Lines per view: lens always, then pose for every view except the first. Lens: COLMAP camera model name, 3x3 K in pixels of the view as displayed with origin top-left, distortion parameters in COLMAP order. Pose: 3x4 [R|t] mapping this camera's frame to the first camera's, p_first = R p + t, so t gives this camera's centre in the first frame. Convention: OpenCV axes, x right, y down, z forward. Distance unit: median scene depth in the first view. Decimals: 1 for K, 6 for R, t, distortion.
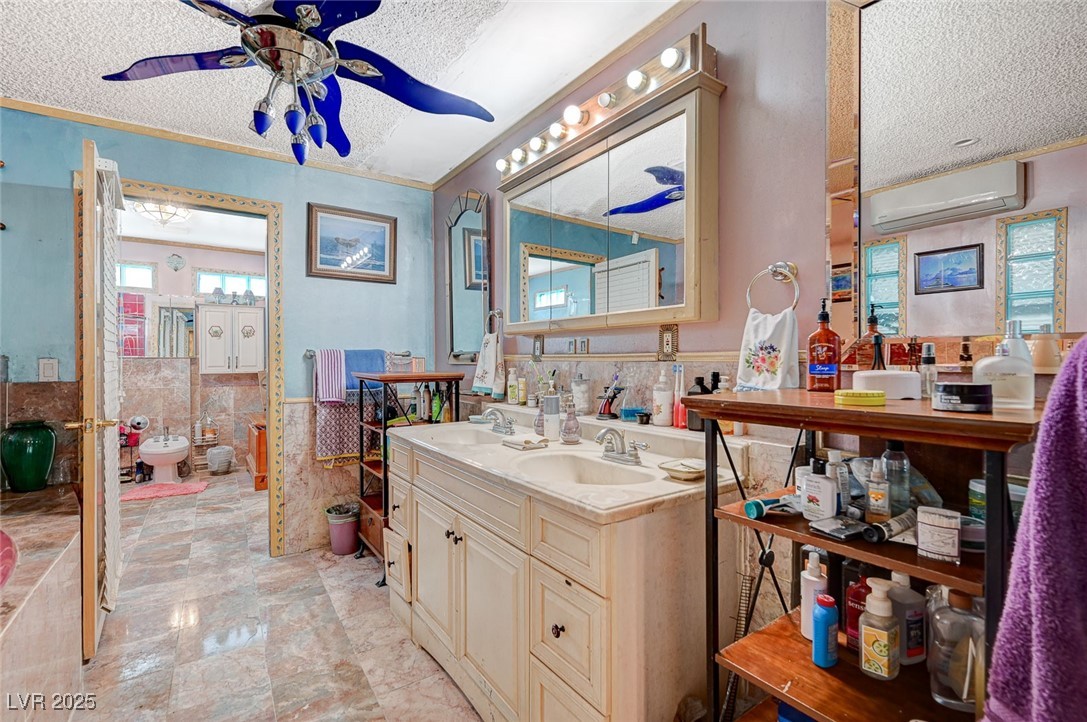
lens RADIAL K [[497.2, 0, 546.2], [0, 497.2, 362.1], [0, 0, 1]] dist [0.001591, 0.000770]
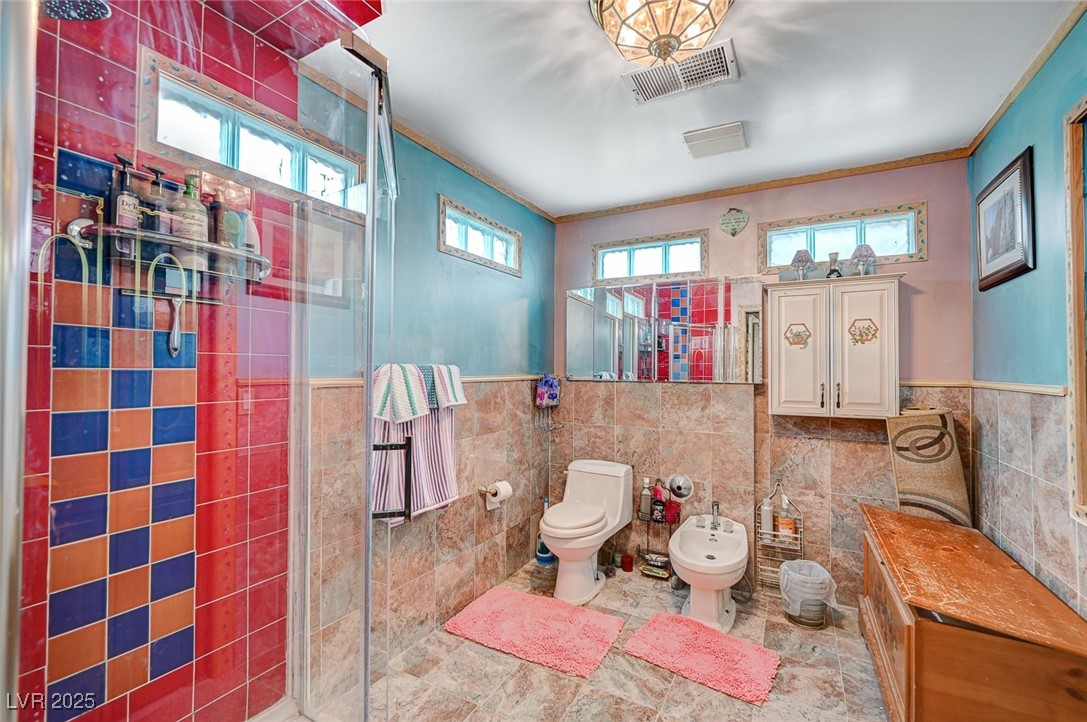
lens RADIAL K [[453.0, 0, 547.9], [0, 453.0, 362.3], [0, 0, 1]] dist [0.008497, 0.000074]
pose [[0.455454, -0.009495, -0.890209, -0.379043], [-0.012804, 0.999770, -0.017215, -0.021513], [0.890167, 0.019238, 0.455227, 0.580773]]
